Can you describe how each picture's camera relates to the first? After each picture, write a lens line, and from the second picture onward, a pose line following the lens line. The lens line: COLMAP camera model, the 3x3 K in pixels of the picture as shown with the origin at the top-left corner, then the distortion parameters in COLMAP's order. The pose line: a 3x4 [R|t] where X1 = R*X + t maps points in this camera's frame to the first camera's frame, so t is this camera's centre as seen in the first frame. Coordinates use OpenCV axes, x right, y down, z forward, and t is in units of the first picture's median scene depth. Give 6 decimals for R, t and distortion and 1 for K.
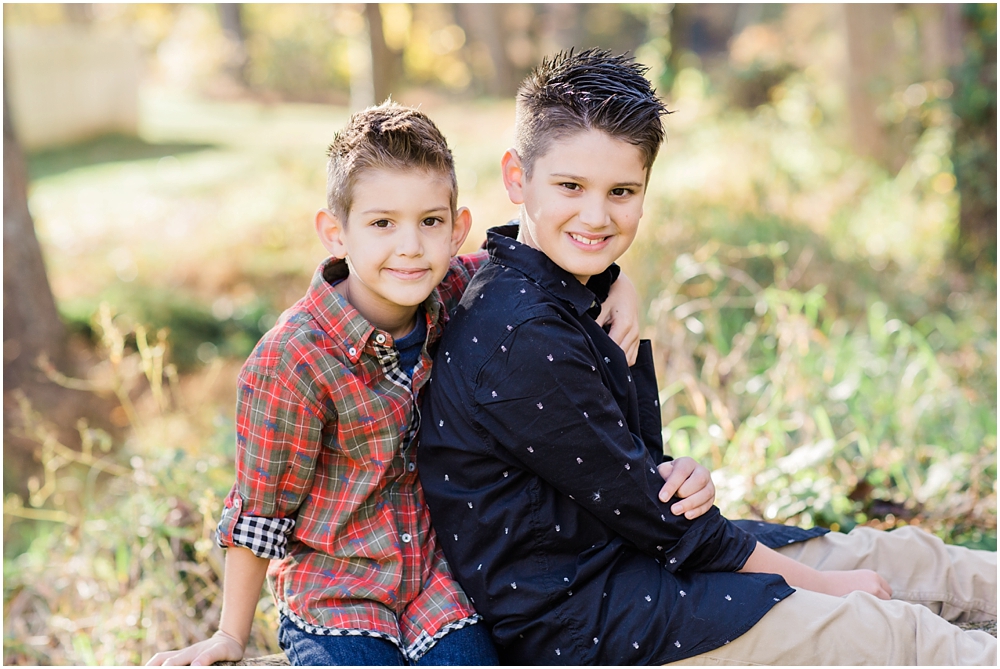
lens RADIAL K [[2448.7, 0, 500.0], [0, 2448.7, 334.5], [0, 0, 1]] dist [-0.043951, -0.100738]
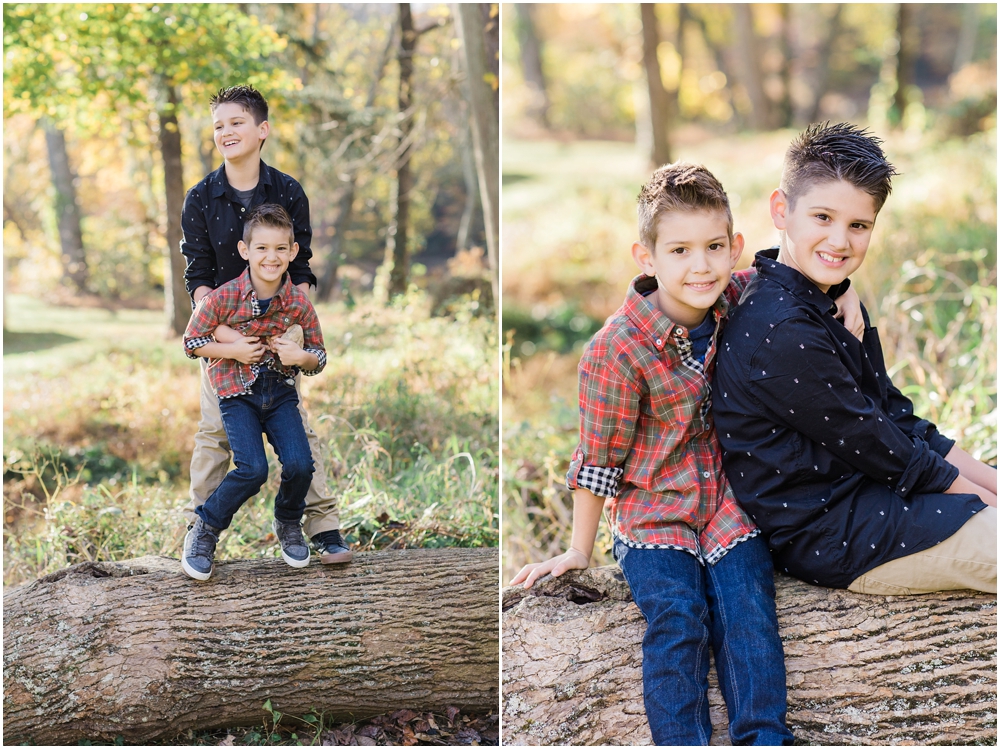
lens RADIAL K [[2388.2, 0, 500.0], [0, 2388.2, 374.5], [0, 0, 1]] dist [-0.575788, 10.233452]
pose [[0.993572, -0.029728, -0.109224, -0.003987], [0.031891, 0.999327, 0.018105, -0.002760], [0.108613, -0.021472, 0.993852, -0.327519]]
